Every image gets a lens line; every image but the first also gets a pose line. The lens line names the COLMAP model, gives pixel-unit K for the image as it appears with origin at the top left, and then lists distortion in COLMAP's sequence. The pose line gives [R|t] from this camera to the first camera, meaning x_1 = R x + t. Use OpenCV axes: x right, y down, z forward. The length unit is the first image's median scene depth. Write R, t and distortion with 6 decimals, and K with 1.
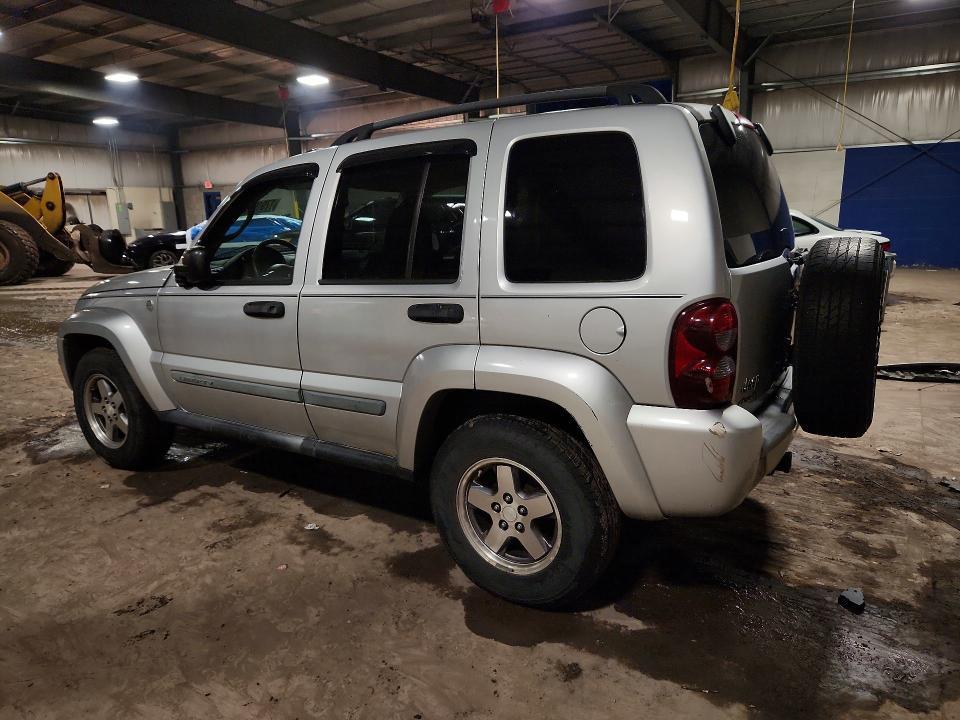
lens RADIAL K [[643.2, 0, 481.1], [0, 643.2, 356.8], [0, 0, 1]] dist [0.020931, -0.018038]
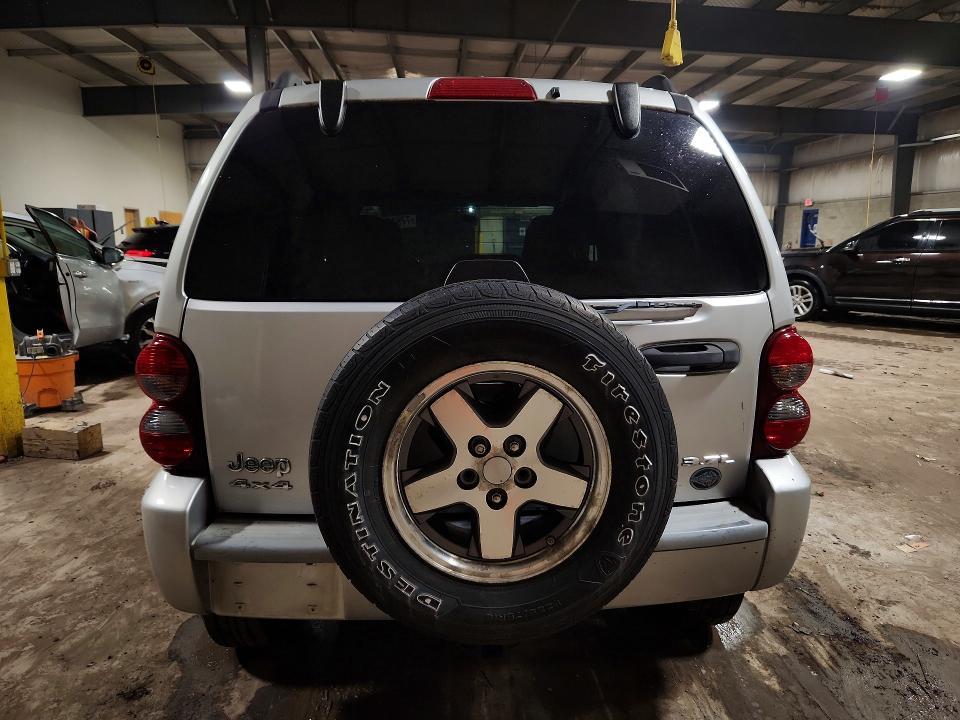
lens RADIAL K [[643.2, 0, 482.4], [0, 643.2, 356.1], [0, 0, 1]] dist [0.020931, -0.018038]
pose [[0.585174, 0.164482, -0.794051, 0.755055], [-0.186772, 0.980224, 0.065405, -0.116108], [0.789106, 0.110033, 0.604322, 0.509622]]
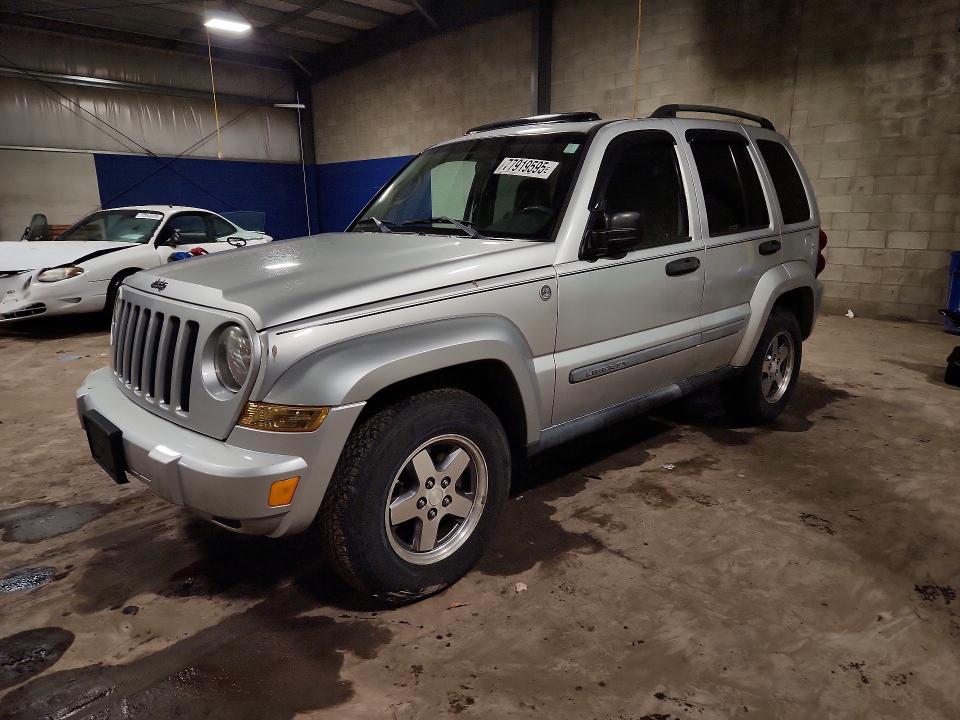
lens RADIAL K [[643.2, 0, 482.5], [0, 643.2, 366.3], [0, 0, 1]] dist [0.020931, -0.018038]
pose [[0.258156, -0.206375, 0.943803, -1.313557], [0.217836, 0.964194, 0.151249, -0.132531], [-0.941224, 0.166549, 0.293869, 0.925373]]
